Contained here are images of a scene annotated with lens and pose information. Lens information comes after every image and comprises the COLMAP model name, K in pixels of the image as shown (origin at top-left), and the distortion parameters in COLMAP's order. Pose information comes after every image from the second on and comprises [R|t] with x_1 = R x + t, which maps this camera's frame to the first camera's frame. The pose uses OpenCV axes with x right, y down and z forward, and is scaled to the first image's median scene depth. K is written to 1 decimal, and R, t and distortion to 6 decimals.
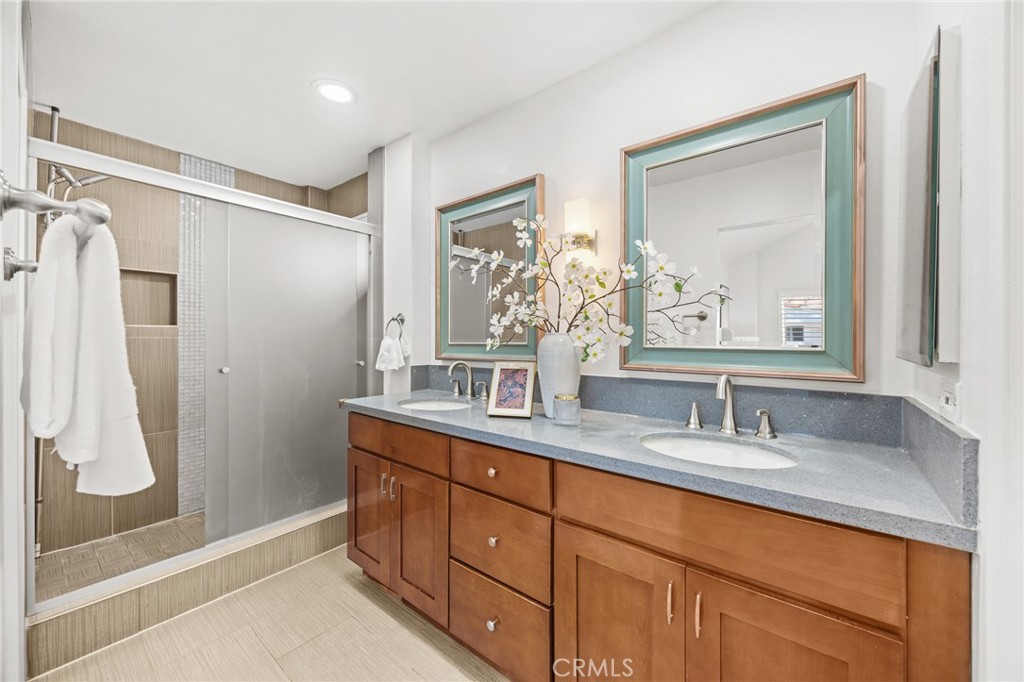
lens RADIAL K [[389.9, 0, 516.6], [0, 389.9, 340.2], [0, 0, 1]] dist [-0.007138, 0.000088]
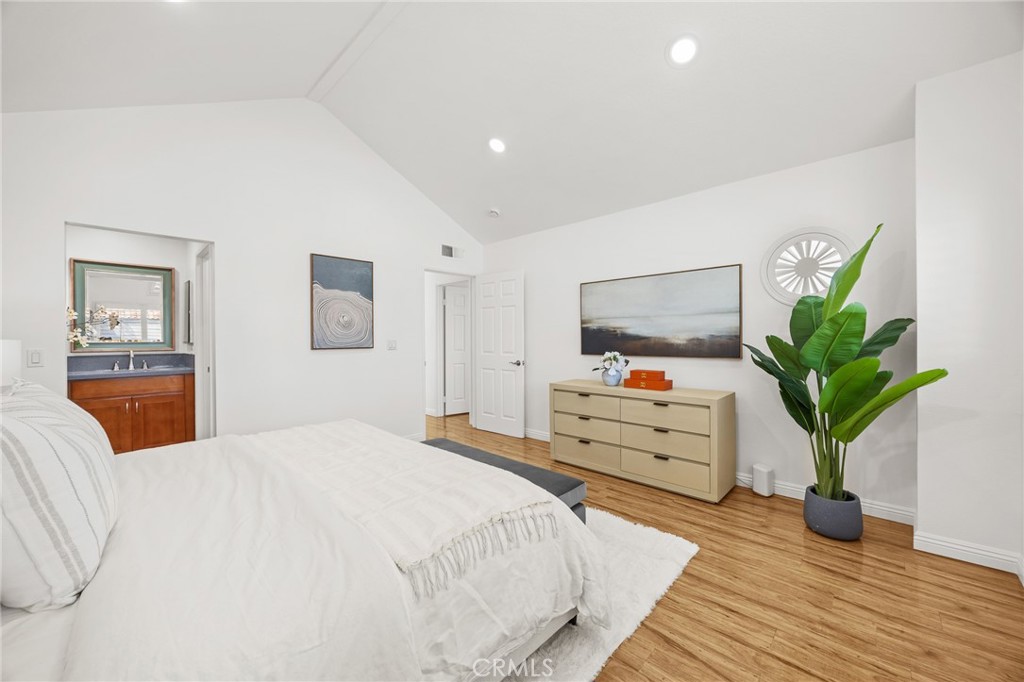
lens RADIAL K [[389.9, 0, 517.0], [0, 389.9, 337.8], [0, 0, 1]] dist [-0.007138, 0.000088]
pose [[0.081735, -0.005426, 0.996639, -2.498044], [0.003656, 0.999980, 0.005145, -0.020756], [-0.996647, 0.003223, 0.081753, -2.533033]]
